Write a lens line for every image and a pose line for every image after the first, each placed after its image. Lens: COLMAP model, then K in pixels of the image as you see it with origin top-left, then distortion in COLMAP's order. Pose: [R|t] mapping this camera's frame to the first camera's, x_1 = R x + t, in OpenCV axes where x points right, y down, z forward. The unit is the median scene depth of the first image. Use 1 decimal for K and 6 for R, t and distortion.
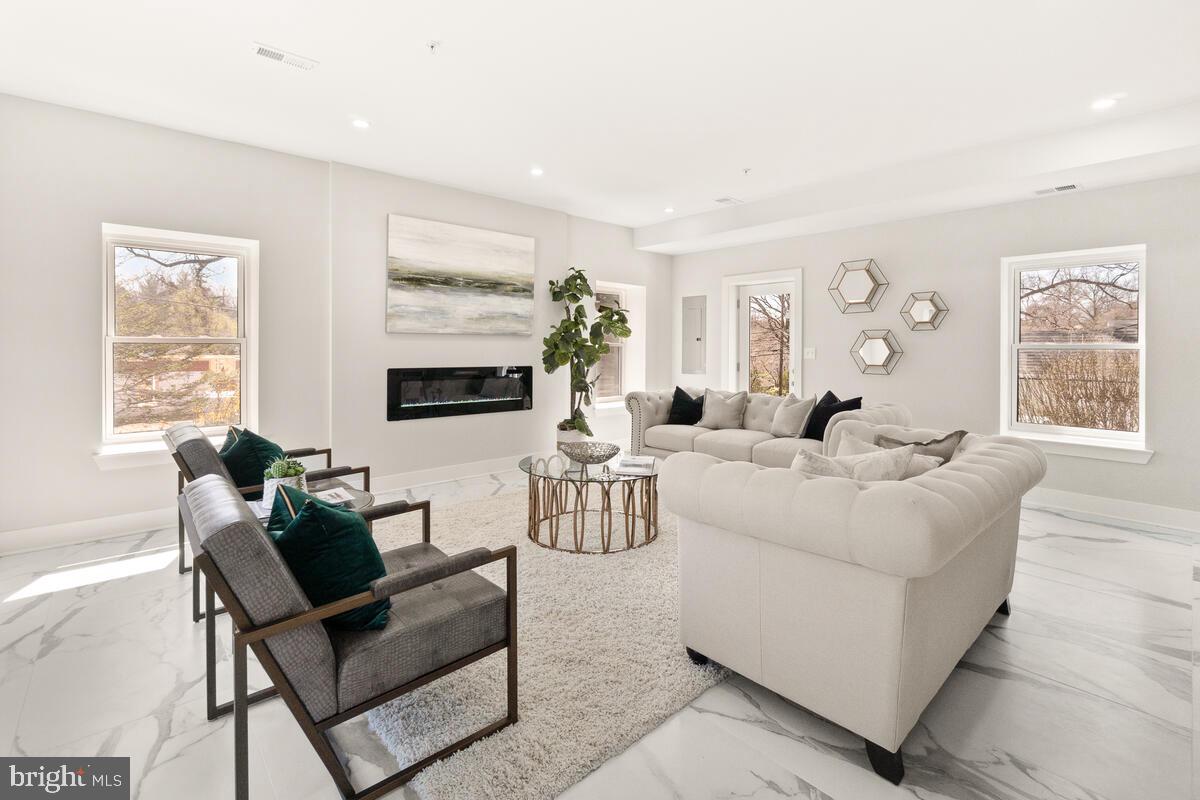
lens RADIAL K [[532.0, 0, 595.2], [0, 532.0, 349.4], [0, 0, 1]] dist [-0.000835, 0.000168]
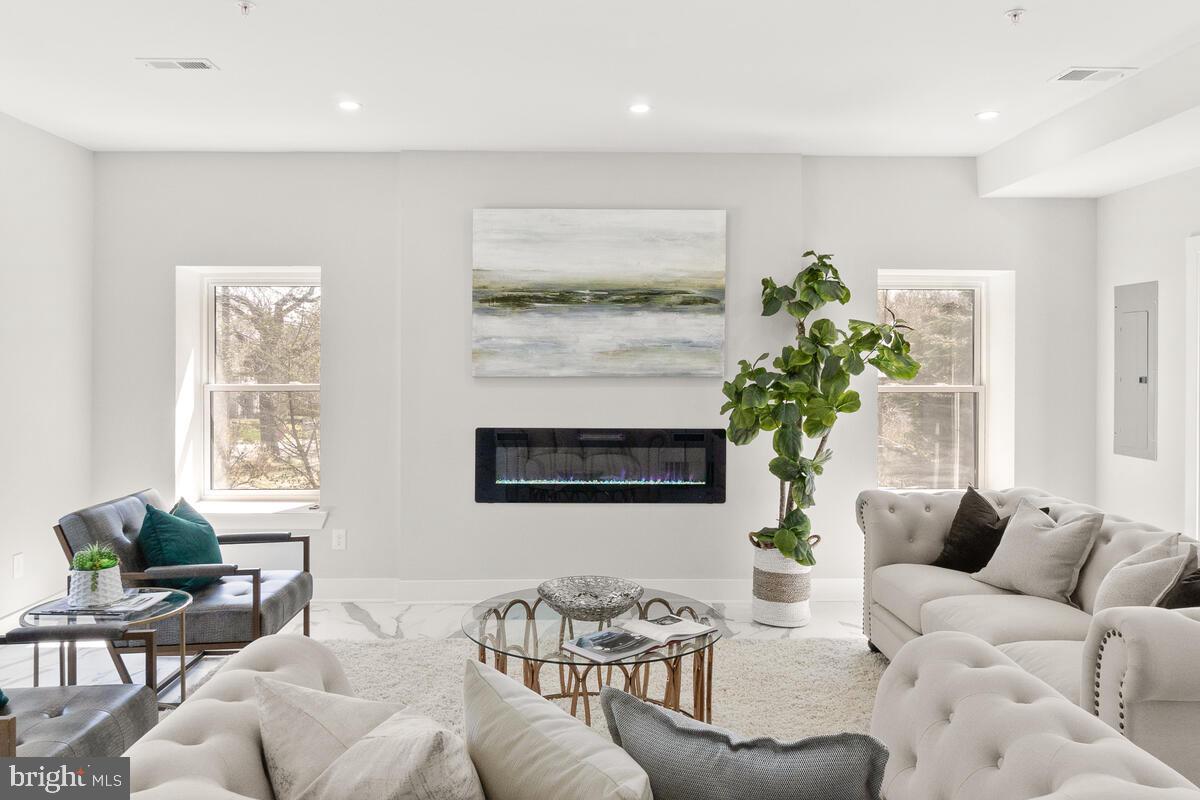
lens RADIAL K [[834.5, 0, 573.3], [0, 834.5, 375.5], [0, 0, 1]] dist [-0.005848, -0.002467]
pose [[0.762368, 0.002711, -0.647138, 0.372766], [-0.000315, 0.999993, 0.003819, -0.032987], [0.647144, -0.002708, 0.762363, 0.209218]]
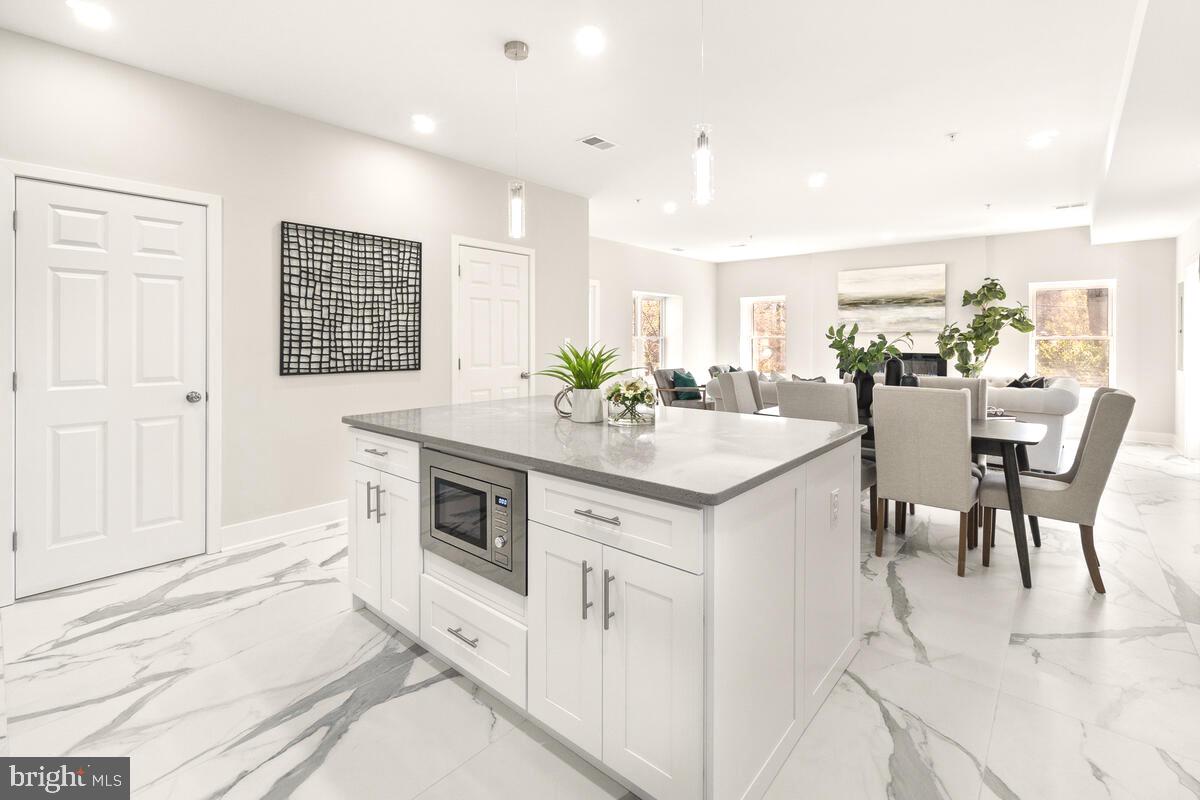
lens RADIAL K [[548.8, 0, 606.8], [0, 548.8, 336.1], [0, 0, 1]] dist [0.000393, -0.000047]
pose [[0.141326, -0.003779, -0.989956, 1.289751], [-0.000697, 0.999992, -0.003917, -0.009081], [0.989963, 0.001244, 0.141322, -0.109772]]
